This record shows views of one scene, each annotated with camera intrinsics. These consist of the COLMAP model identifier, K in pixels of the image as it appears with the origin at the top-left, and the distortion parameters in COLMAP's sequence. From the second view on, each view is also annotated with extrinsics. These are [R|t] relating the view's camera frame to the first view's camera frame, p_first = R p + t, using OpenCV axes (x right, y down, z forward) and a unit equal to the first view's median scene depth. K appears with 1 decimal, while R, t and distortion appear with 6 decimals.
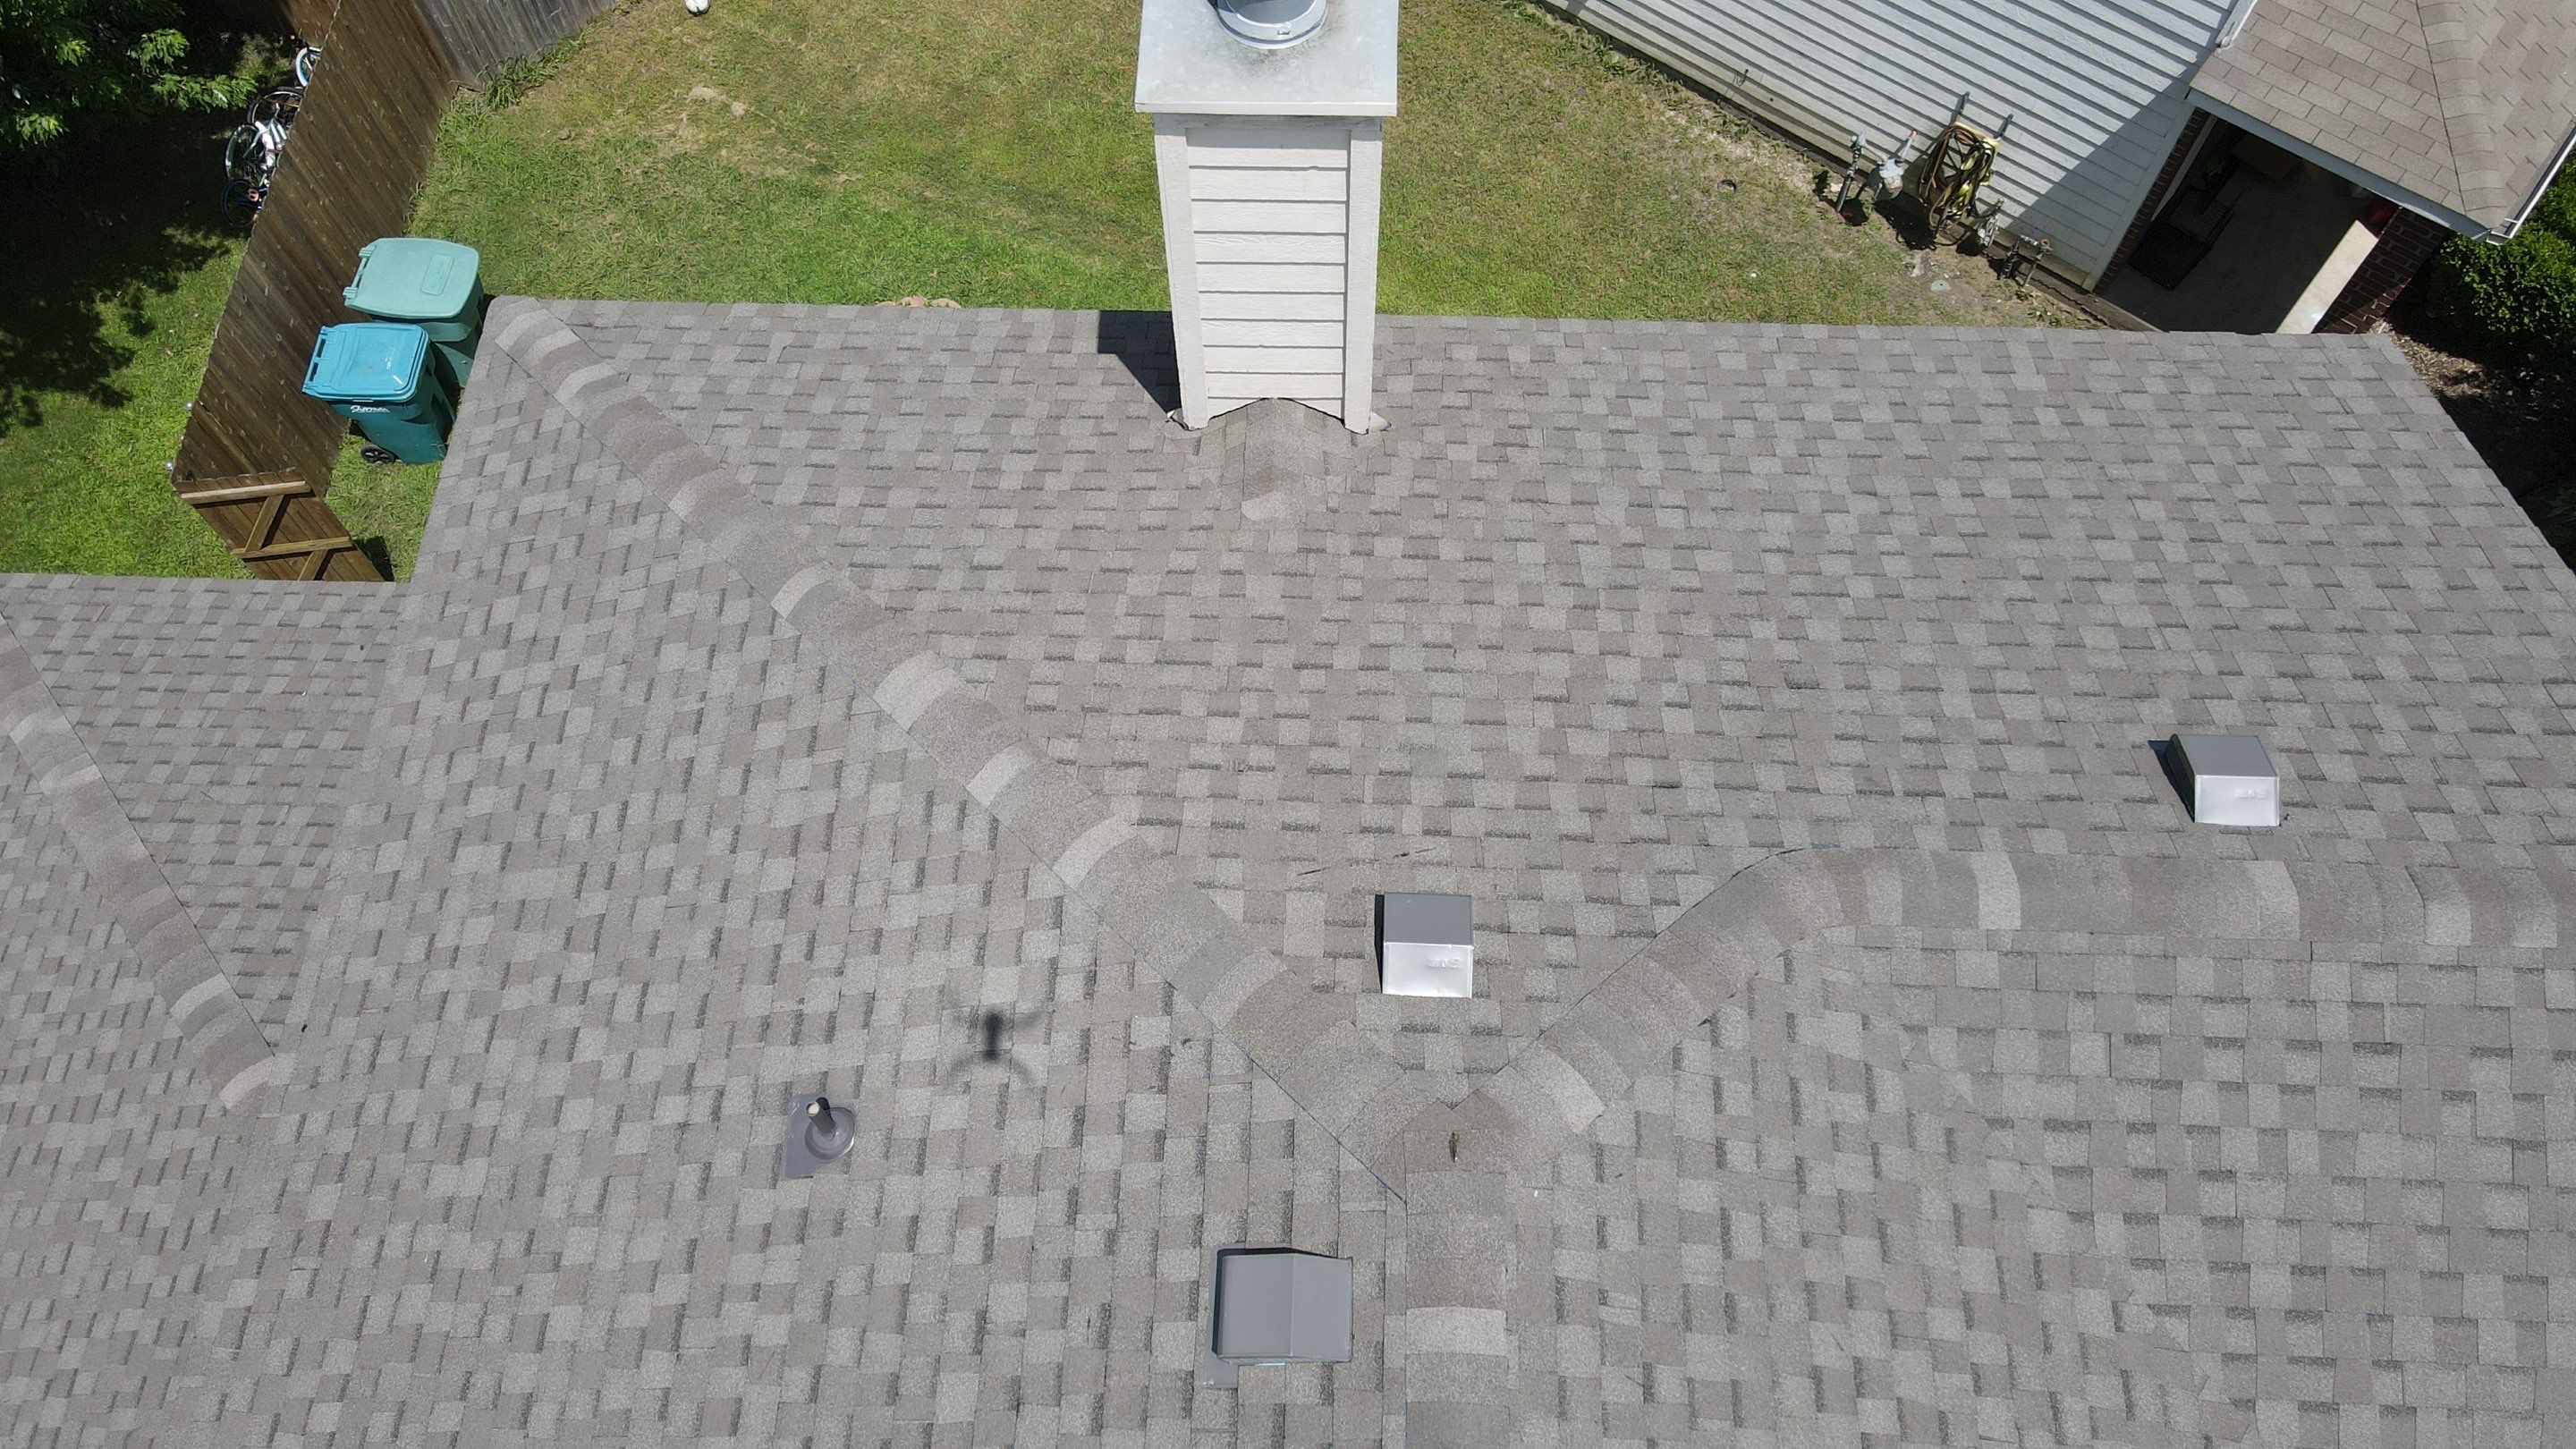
lens RADIAL K [[1905.7, 0, 1274.5], [0, 1905.7, 711.6], [0, 0, 1]] dist [-0.006983, 0.048181]
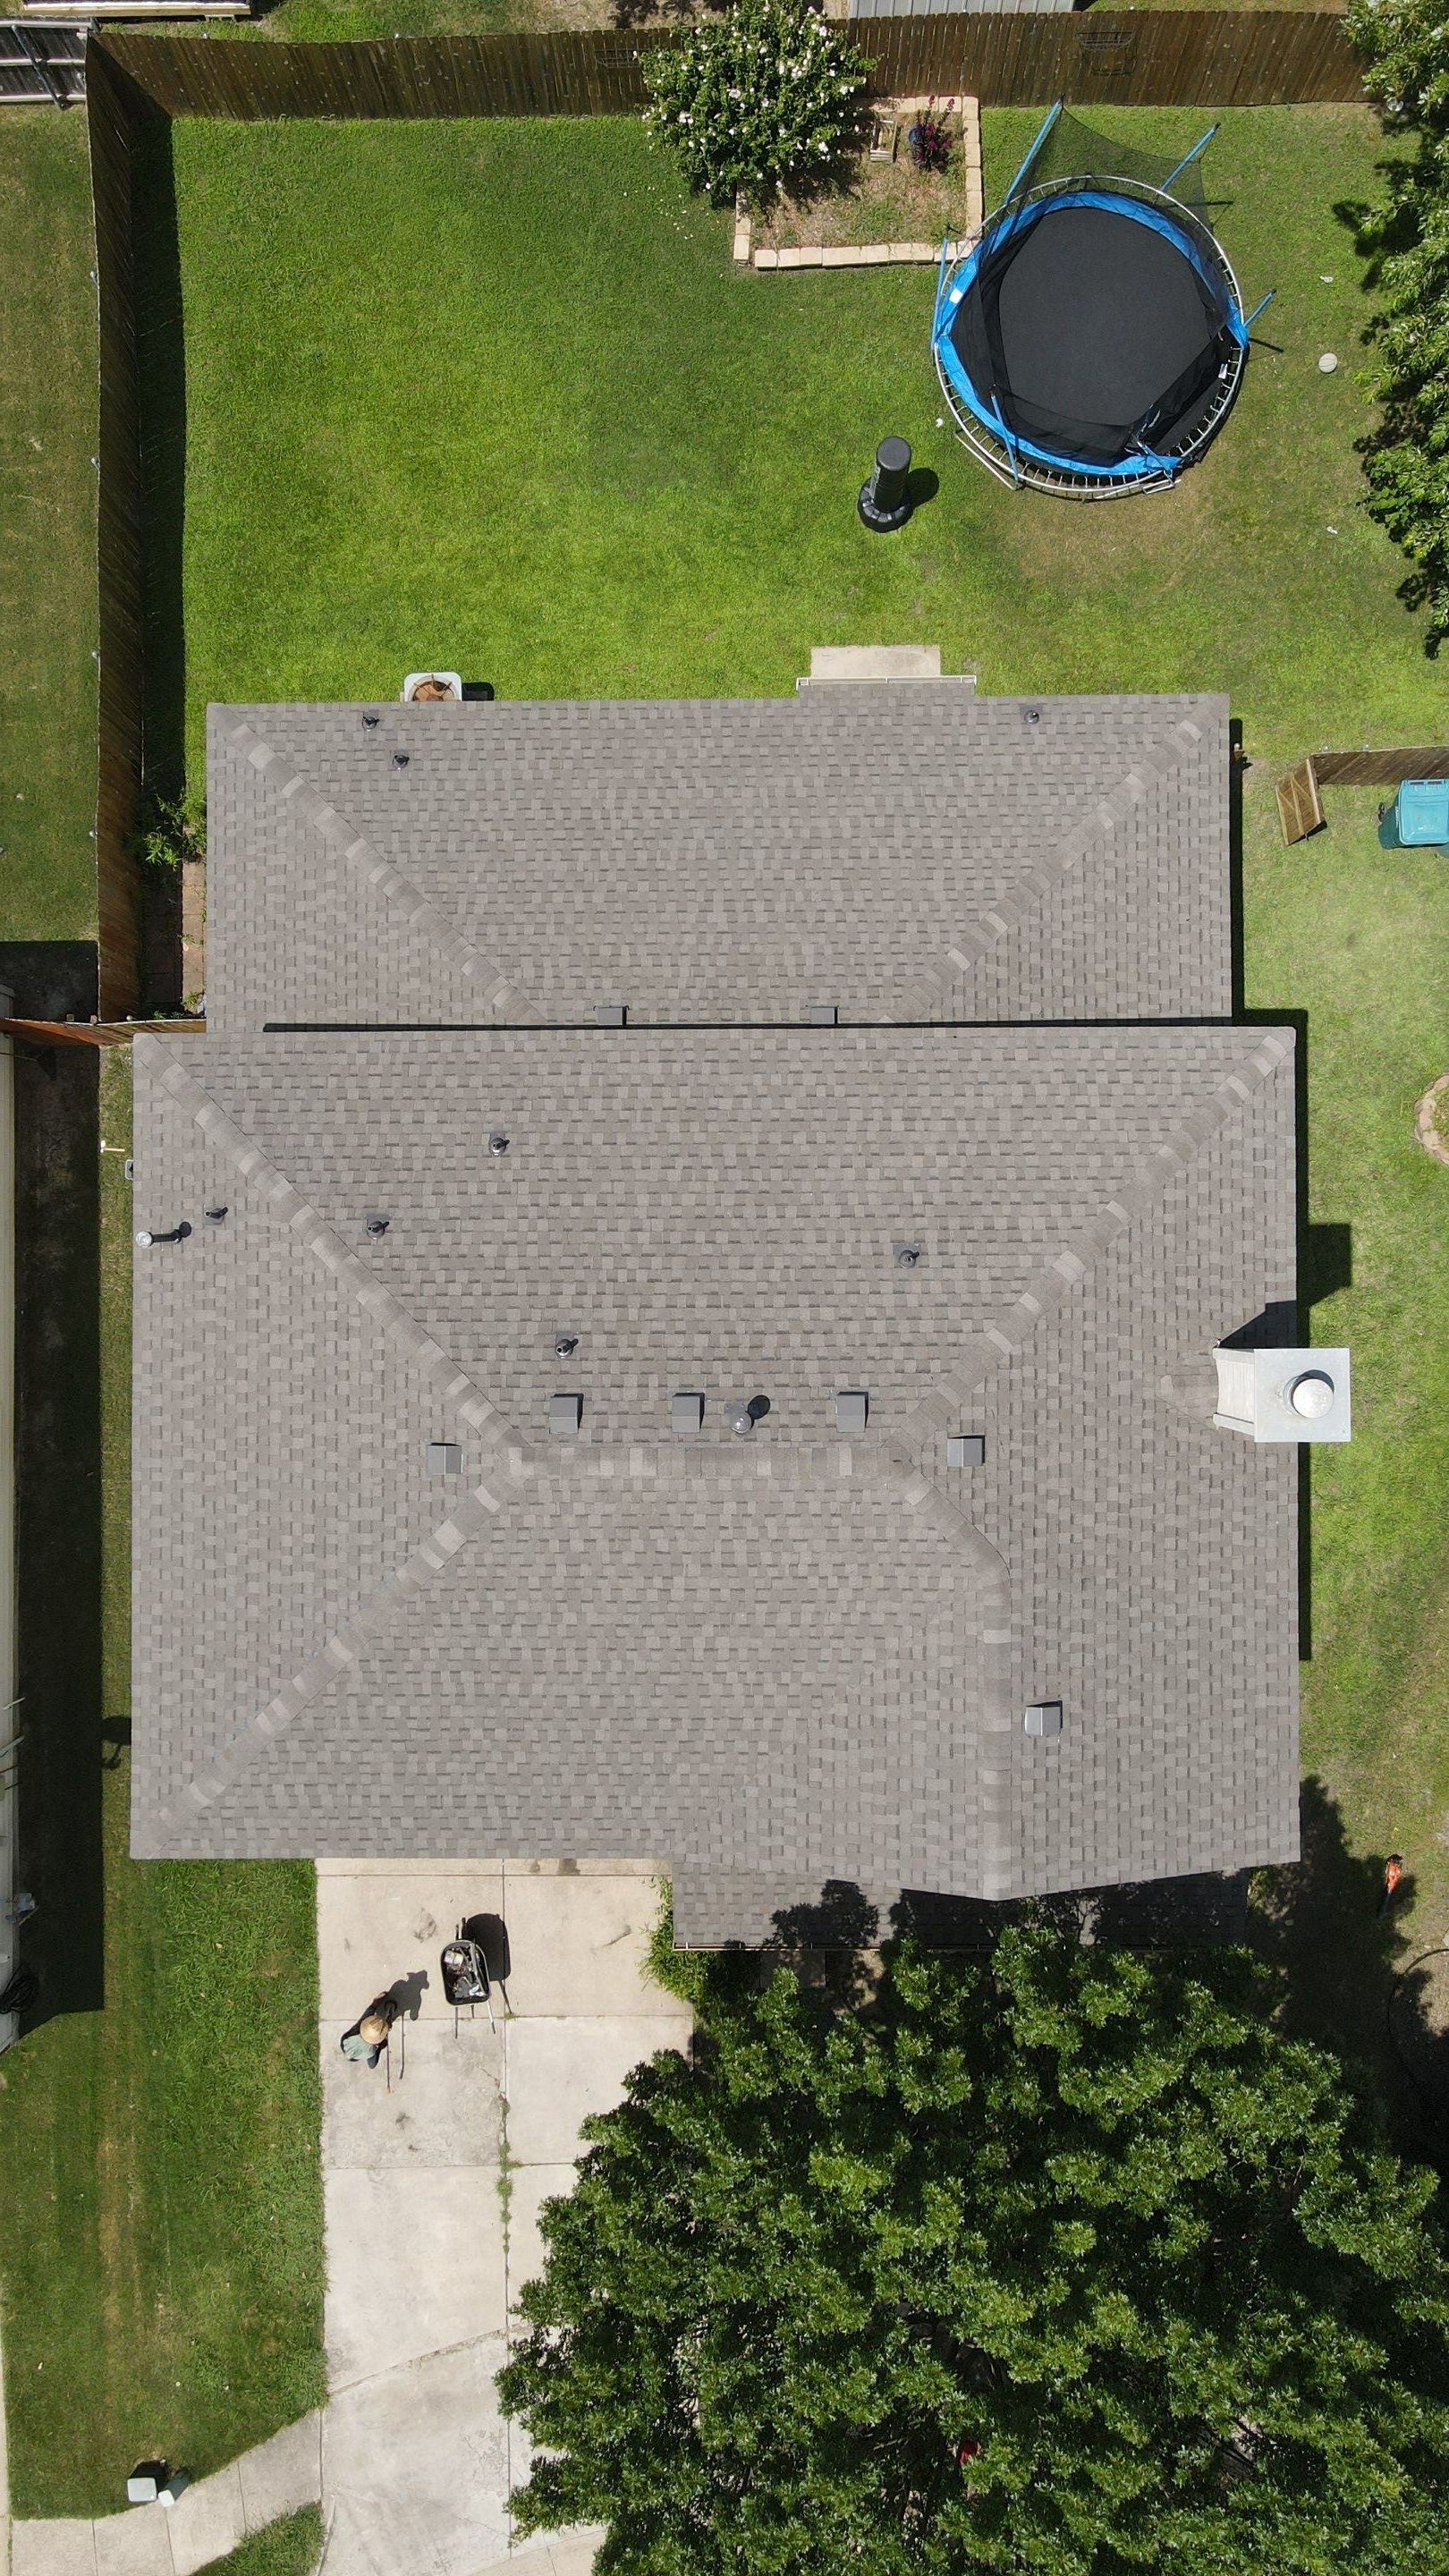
lens RADIAL K [[1905.7, 0, 724.5], [0, 1905.7, 1288.0], [0, 0, 1]] dist [-0.006983, 0.048181]
pose [[0.043933, 0.998870, 0.018102, -0.226662], [-0.882417, 0.030302, 0.469491, -0.863619], [0.468412, -0.036599, 0.882752, -1.673215]]
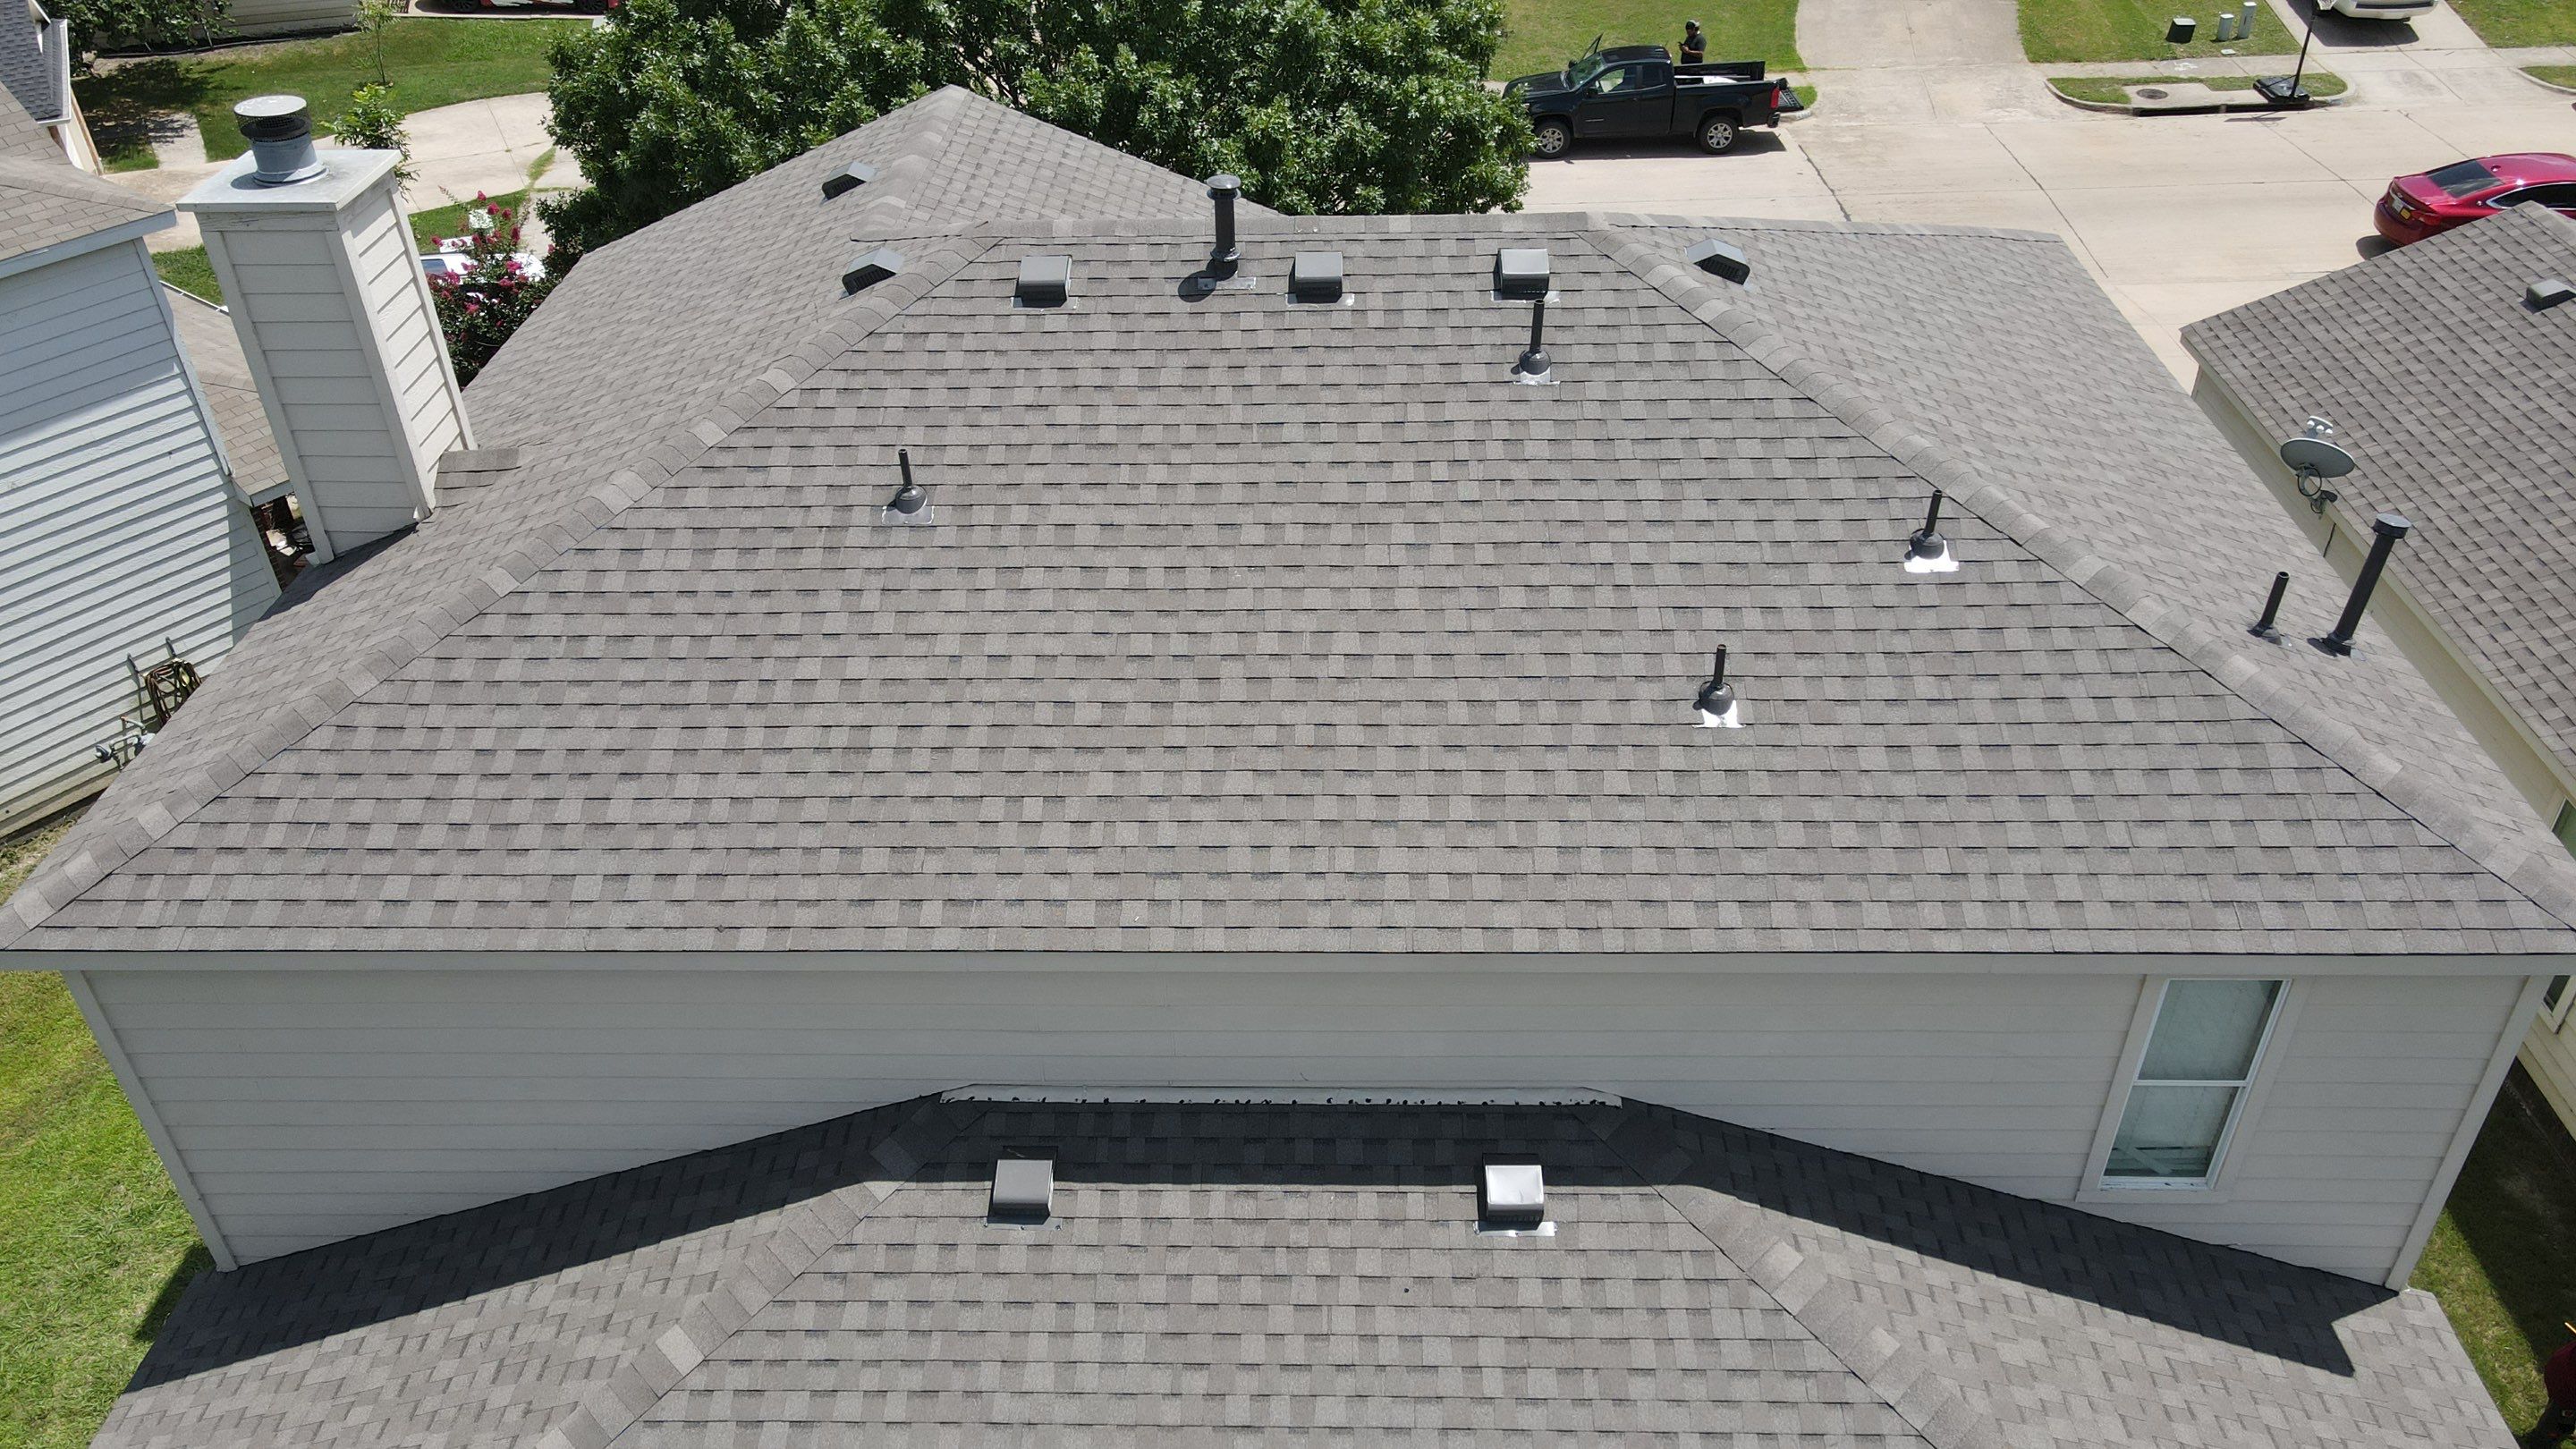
lens RADIAL K [[1905.7, 0, 1274.5], [0, 1905.7, 711.6], [0, 0, 1]] dist [-0.006983, 0.048181]
pose [[-0.005929, -0.555075, 0.831780, -1.537840], [0.904808, 0.351189, 0.240809, 0.153652], [-0.425779, 0.754028, 0.500154, 0.147155]]
